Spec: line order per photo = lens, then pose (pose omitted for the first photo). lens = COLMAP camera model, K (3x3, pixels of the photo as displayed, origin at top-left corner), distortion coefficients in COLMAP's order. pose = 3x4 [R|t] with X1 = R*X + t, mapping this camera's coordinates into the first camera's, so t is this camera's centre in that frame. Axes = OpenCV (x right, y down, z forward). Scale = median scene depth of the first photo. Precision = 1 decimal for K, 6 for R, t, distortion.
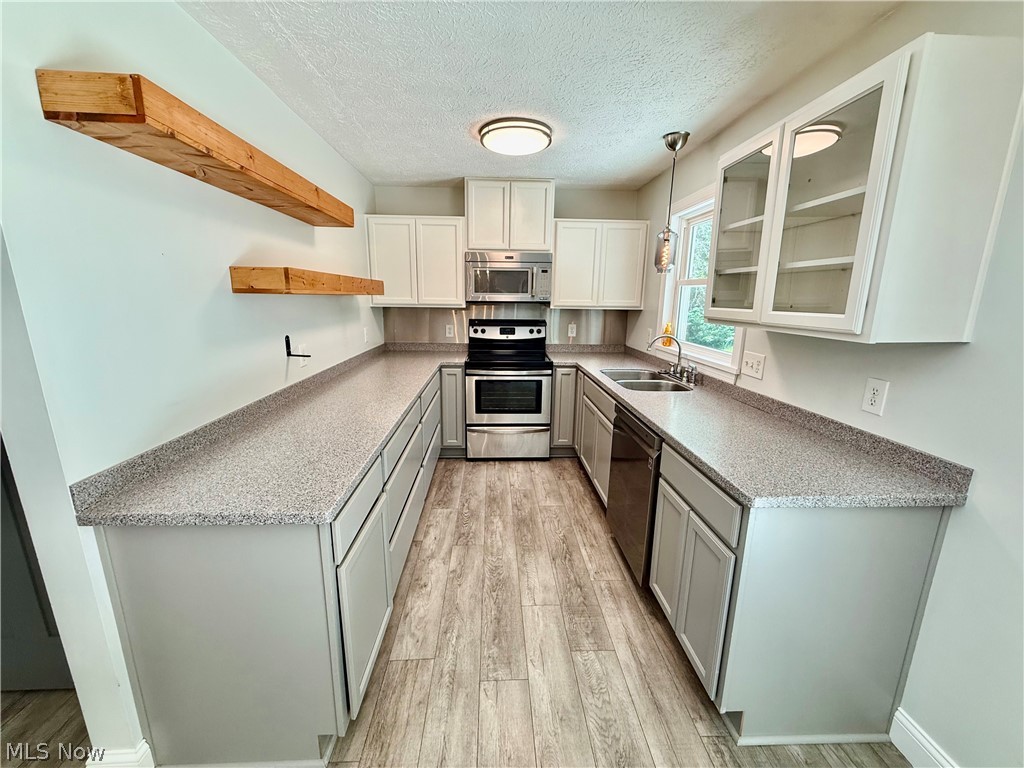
lens RADIAL K [[408.7, 0, 508.3], [0, 408.7, 385.7], [0, 0, 1]] dist [-0.000437, 0.000967]
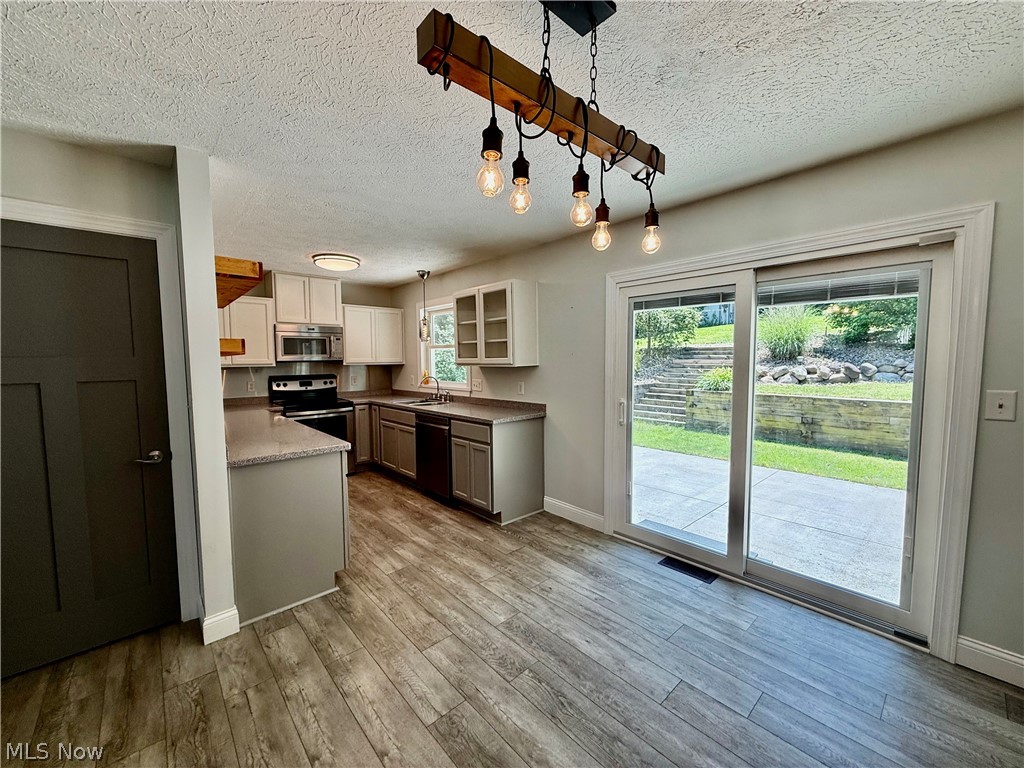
lens RADIAL K [[408.7, 0, 507.9], [0, 408.7, 385.6], [0, 0, 1]] dist [-0.000437, 0.000967]
pose [[0.771691, -0.061502, 0.633017, -0.502453], [0.156120, 0.983178, -0.094798, 0.144152], [-0.616539, 0.171981, 0.768311, -0.586713]]
